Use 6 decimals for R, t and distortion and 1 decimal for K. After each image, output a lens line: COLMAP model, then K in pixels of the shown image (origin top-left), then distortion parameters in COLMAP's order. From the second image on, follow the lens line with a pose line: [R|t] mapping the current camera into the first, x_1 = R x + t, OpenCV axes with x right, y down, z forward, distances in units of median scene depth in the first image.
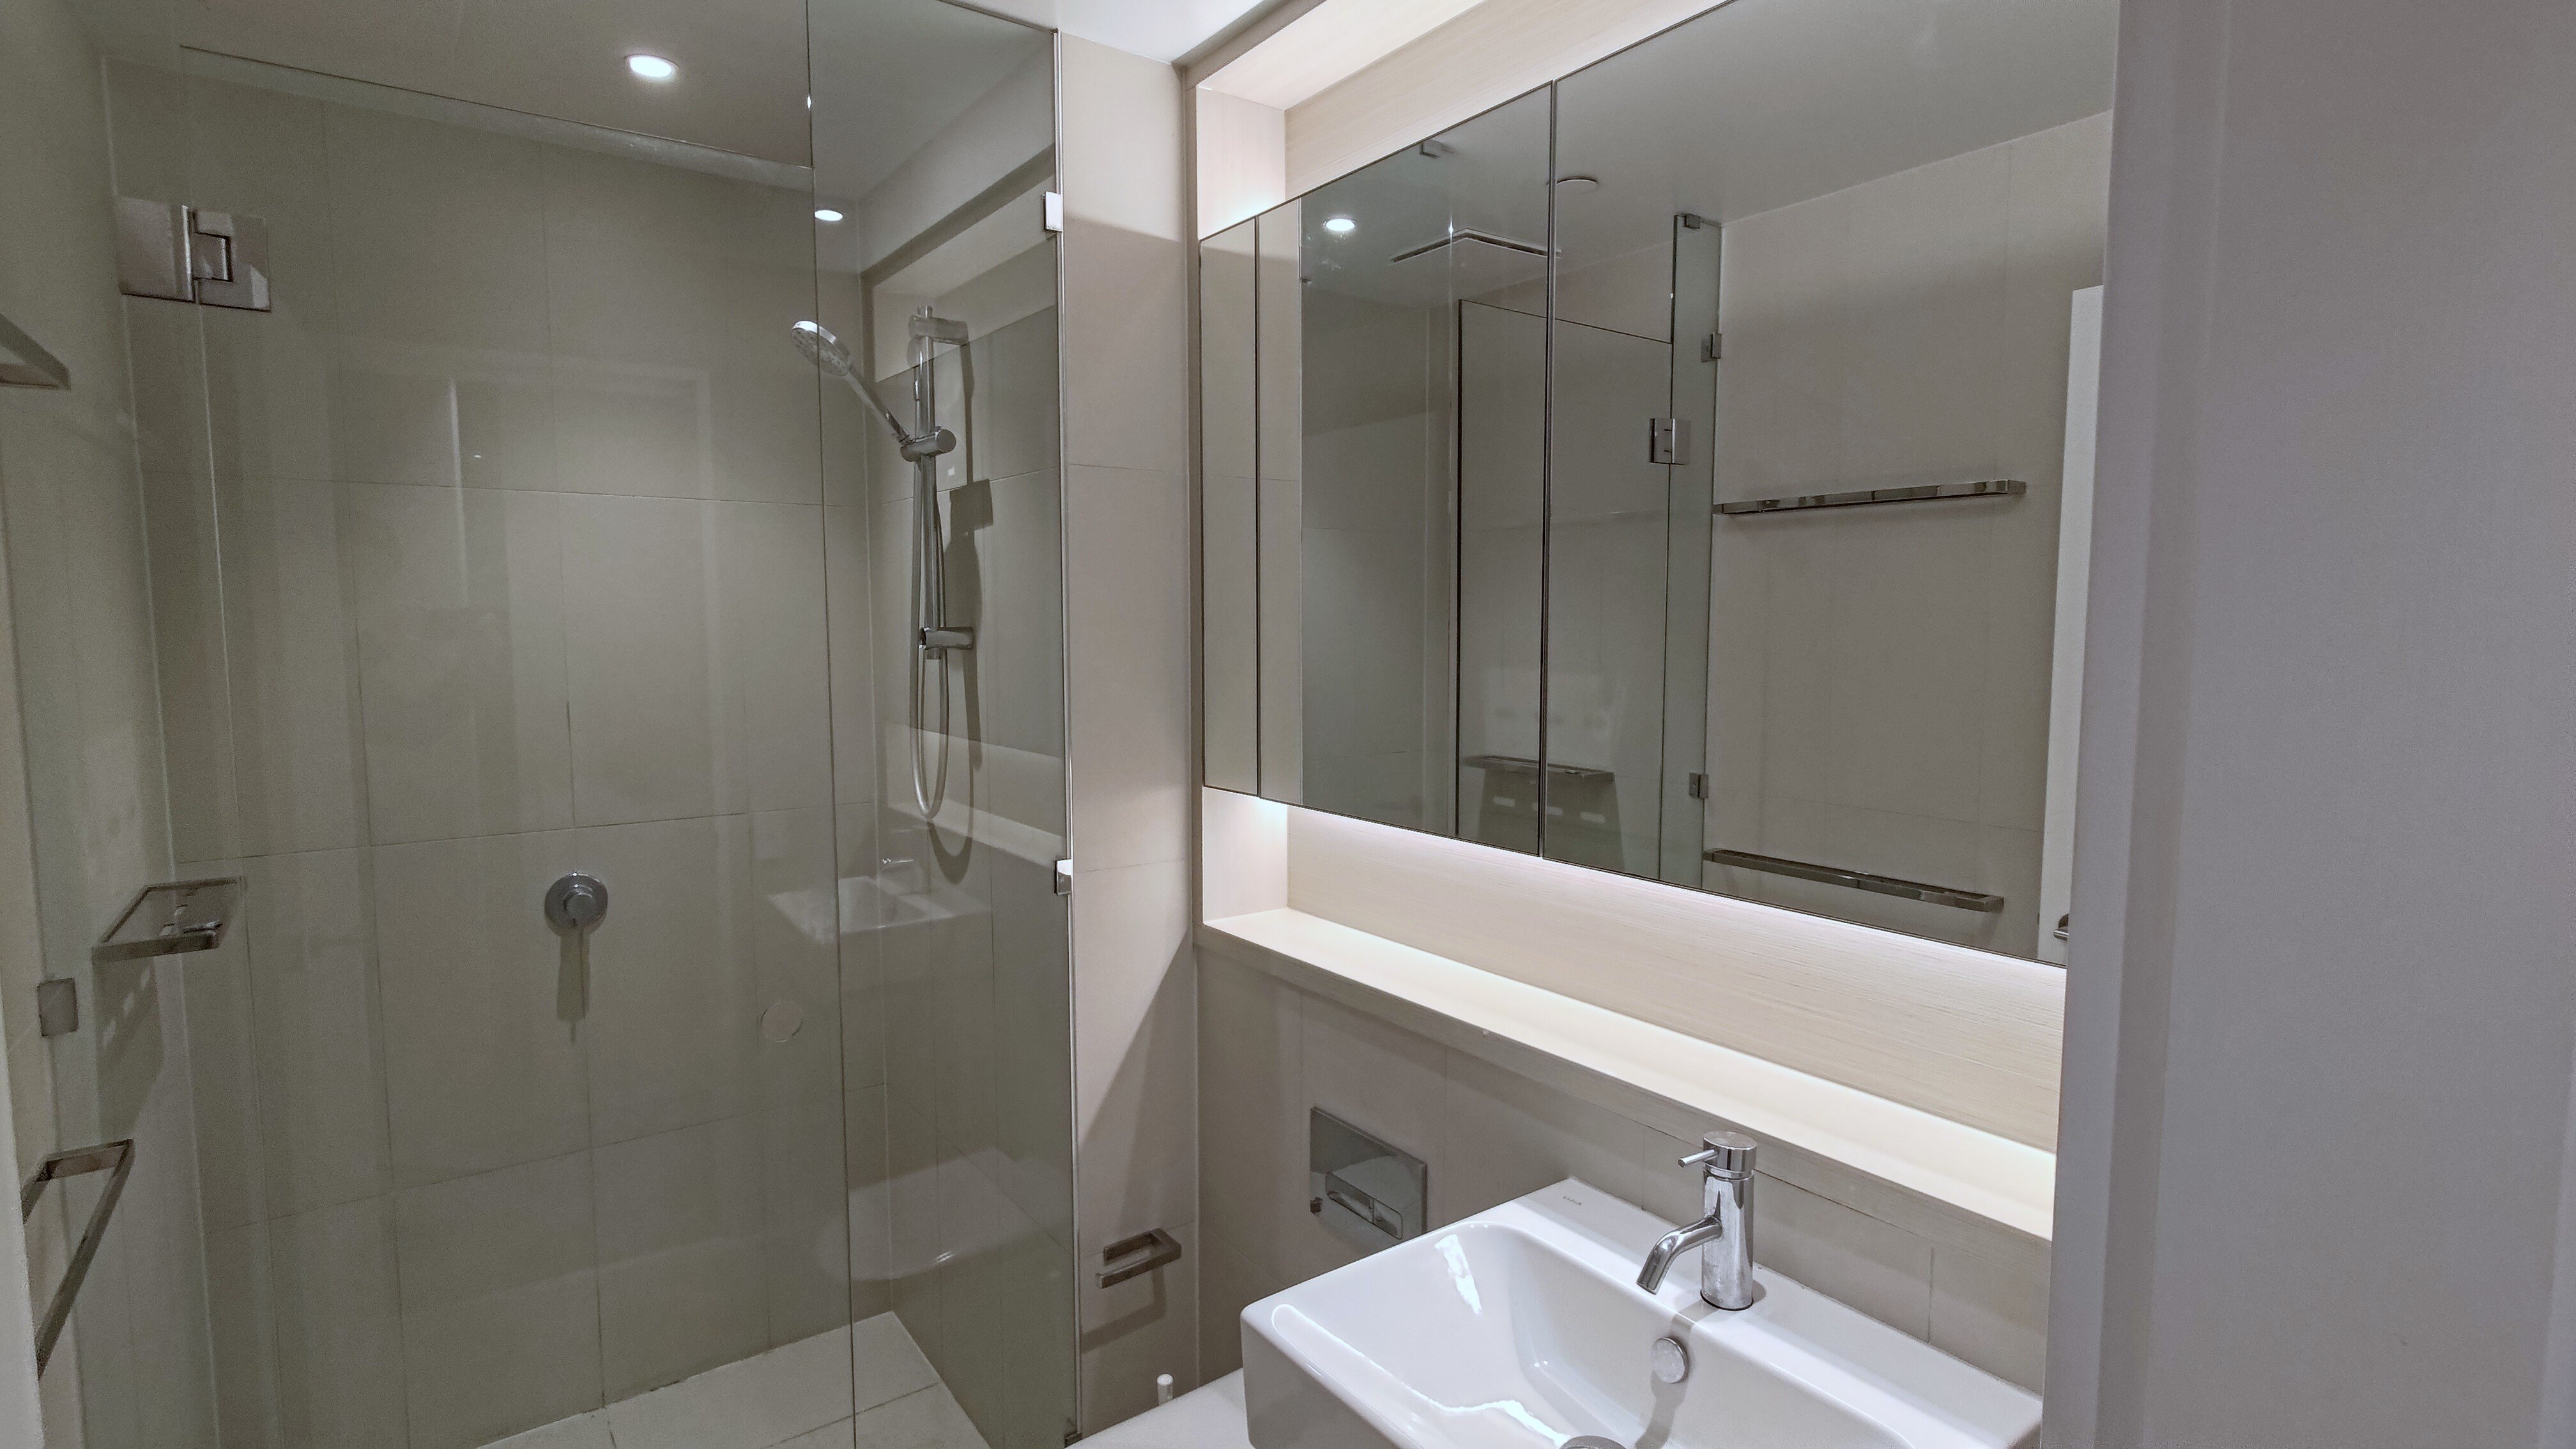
lens RADIAL K [[1271.3, 0, 1274.1], [0, 1271.3, 726.4], [0, 0, 1]] dist [0.009417, 0.000218]
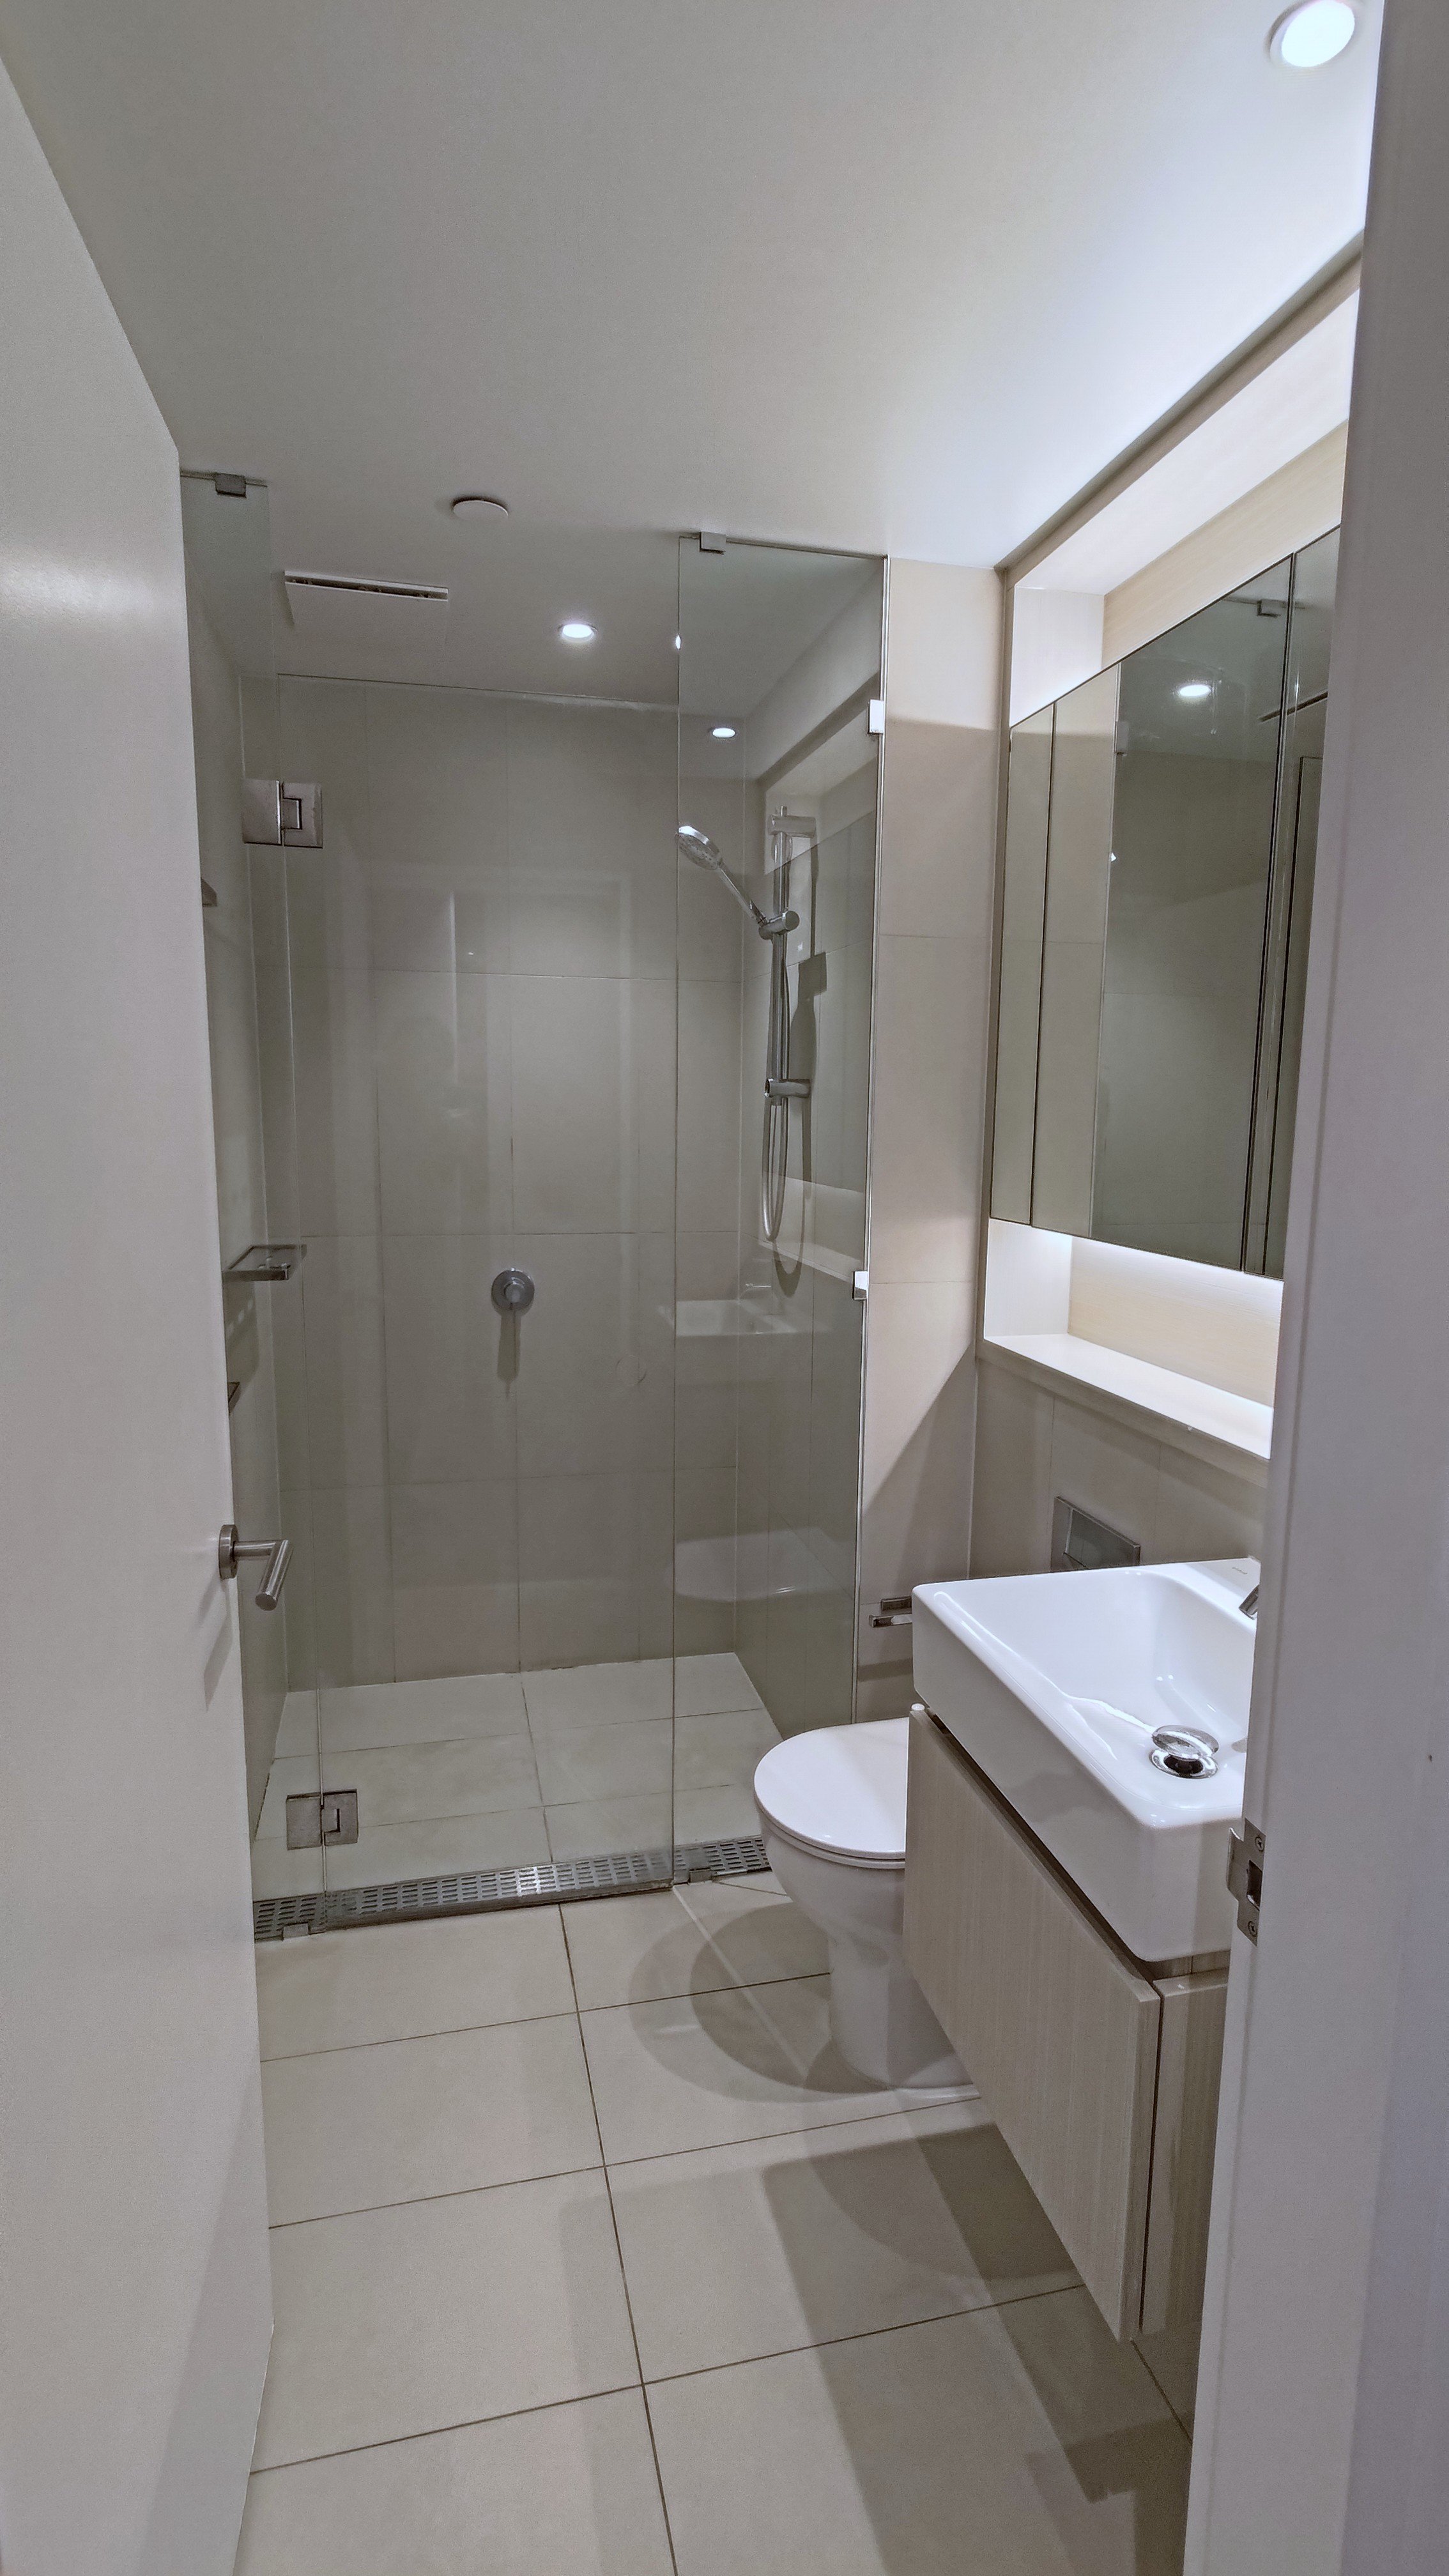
lens RADIAL K [[1271.3, 0, 726.4], [0, 1271.3, 1280.9], [0, 0, 1]] dist [0.009417, 0.000218]
pose [[0.930421, 0.060102, -0.361530, 0.138393], [-0.042100, 0.997459, 0.057474, 0.047277], [0.364066, -0.038254, 0.930587, -0.144748]]
